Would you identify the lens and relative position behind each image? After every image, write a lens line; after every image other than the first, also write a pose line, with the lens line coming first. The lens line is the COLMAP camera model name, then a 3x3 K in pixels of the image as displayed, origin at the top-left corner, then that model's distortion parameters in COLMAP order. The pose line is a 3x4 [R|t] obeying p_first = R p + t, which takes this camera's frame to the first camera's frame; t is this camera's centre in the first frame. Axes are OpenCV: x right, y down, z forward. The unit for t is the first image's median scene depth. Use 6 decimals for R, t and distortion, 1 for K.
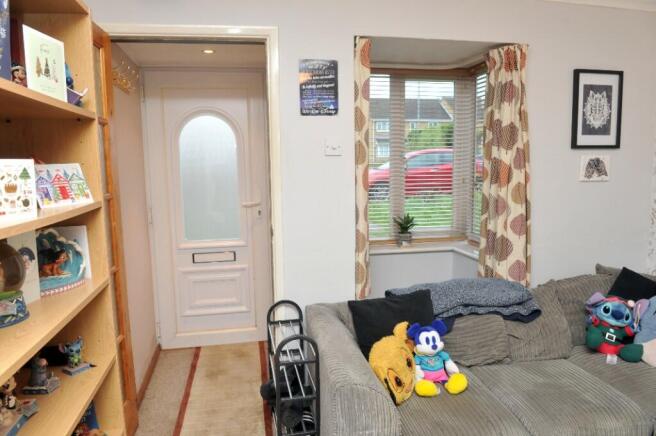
lens RADIAL K [[444.4, 0, 325.6], [0, 444.4, 223.2], [0, 0, 1]] dist [-0.049957, -0.004392]
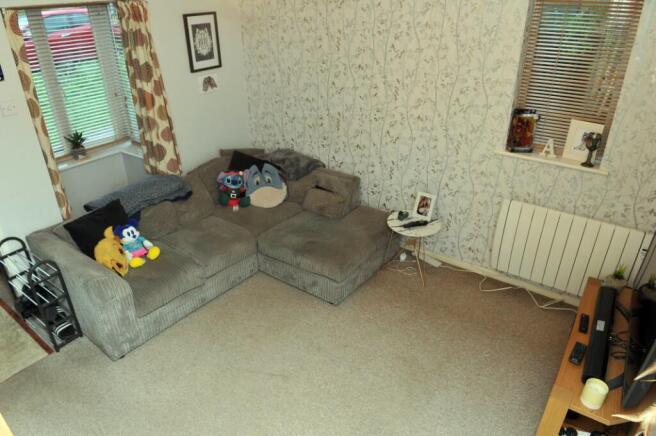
lens RADIAL K [[444.4, 0, 325.9], [0, 444.4, 219.3], [0, 0, 1]] dist [-0.049957, -0.004392]
pose [[0.726920, -0.315113, 0.610156, -0.154904], [0.088098, 0.923956, 0.372215, -0.238729], [-0.681047, -0.216817, 0.699403, -0.438899]]
